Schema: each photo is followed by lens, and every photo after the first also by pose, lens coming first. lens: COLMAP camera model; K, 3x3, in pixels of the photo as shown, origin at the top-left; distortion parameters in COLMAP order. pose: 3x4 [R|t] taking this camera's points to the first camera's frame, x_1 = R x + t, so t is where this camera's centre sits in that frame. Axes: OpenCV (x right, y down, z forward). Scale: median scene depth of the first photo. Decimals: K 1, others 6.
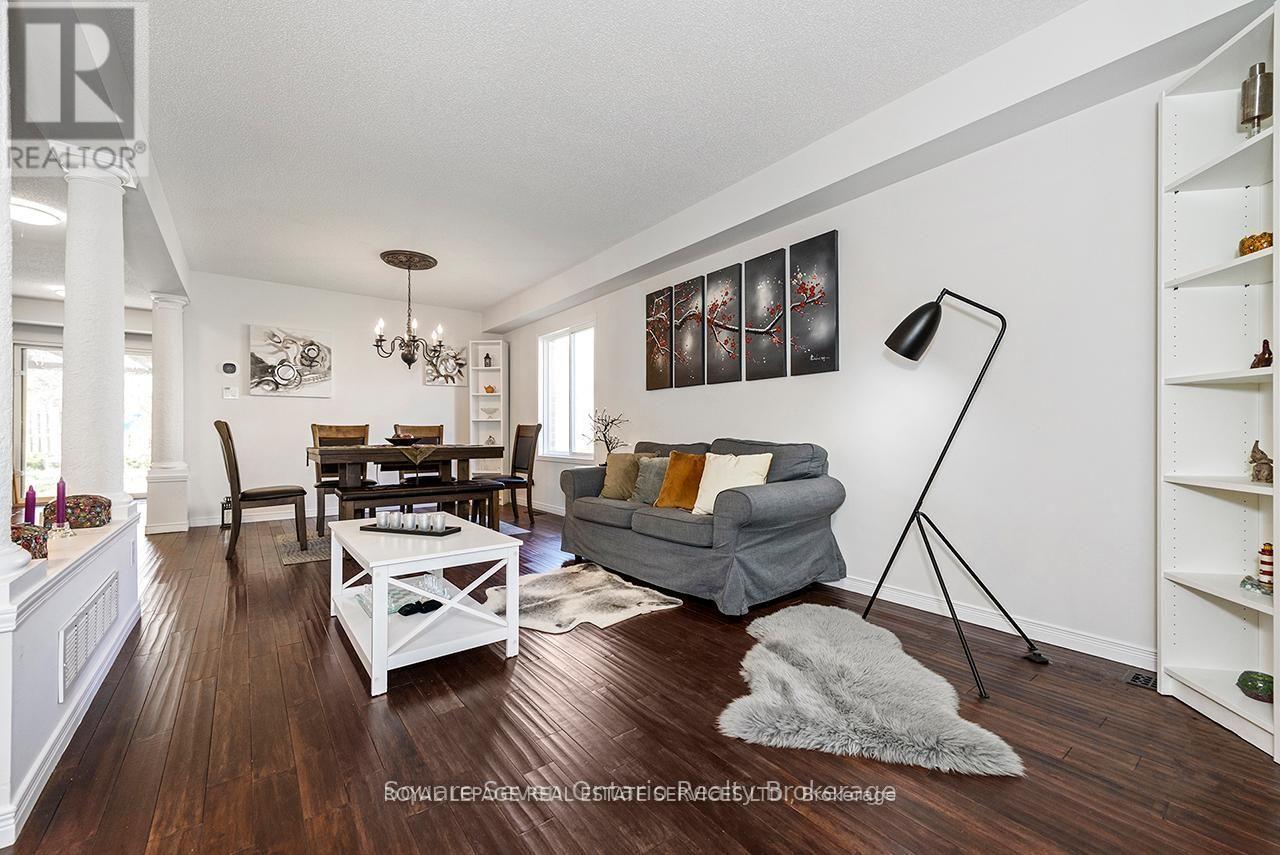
lens RADIAL K [[492.6, 0, 640.6], [0, 492.6, 429.5], [0, 0, 1]] dist [-0.000530, -0.000043]
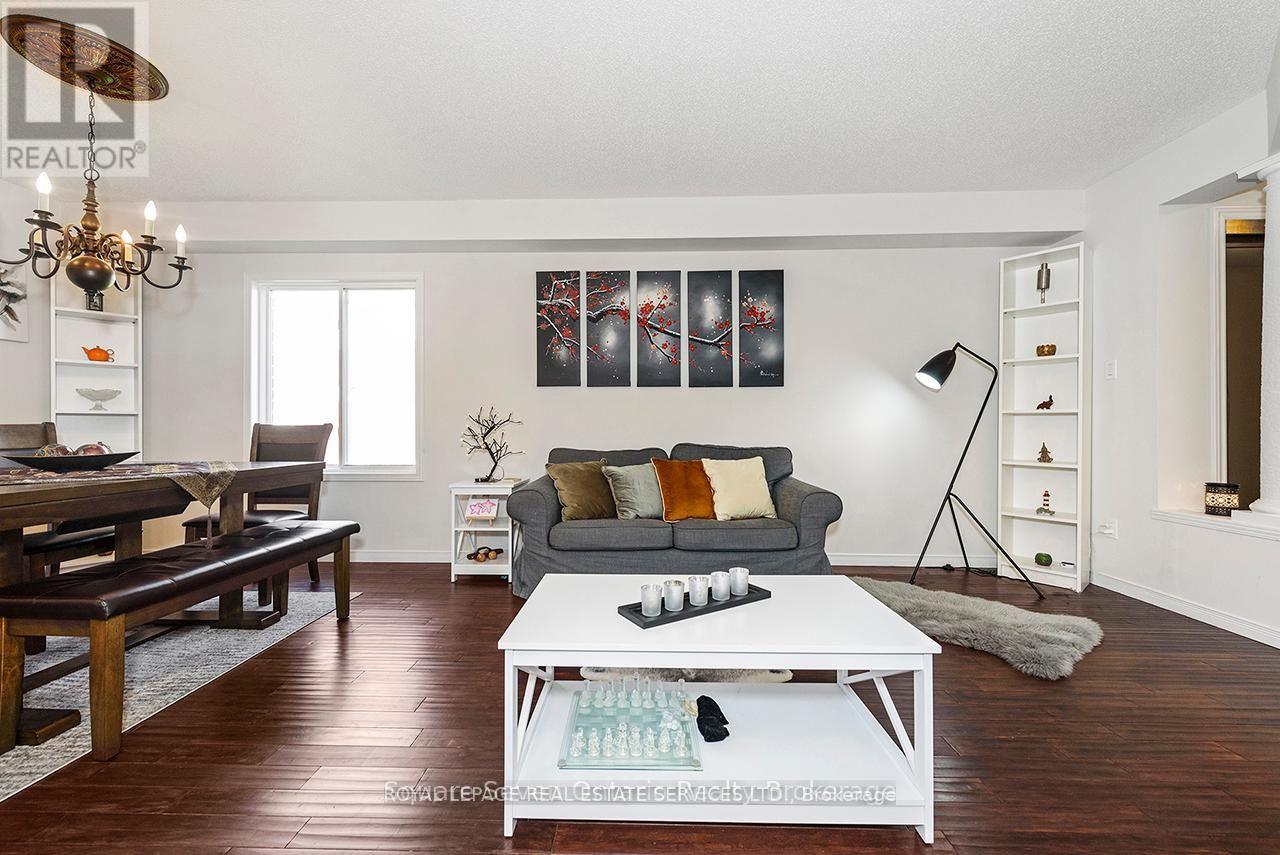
lens RADIAL K [[463.7, 0, 638.1], [0, 463.7, 432.8], [0, 0, 1]] dist [-0.000014, -0.000291]
pose [[0.650075, 0.005053, 0.759853, -0.613687], [-0.008423, 0.999964, 0.000556, -0.002128], [-0.759823, -0.006762, 0.650095, 0.460959]]
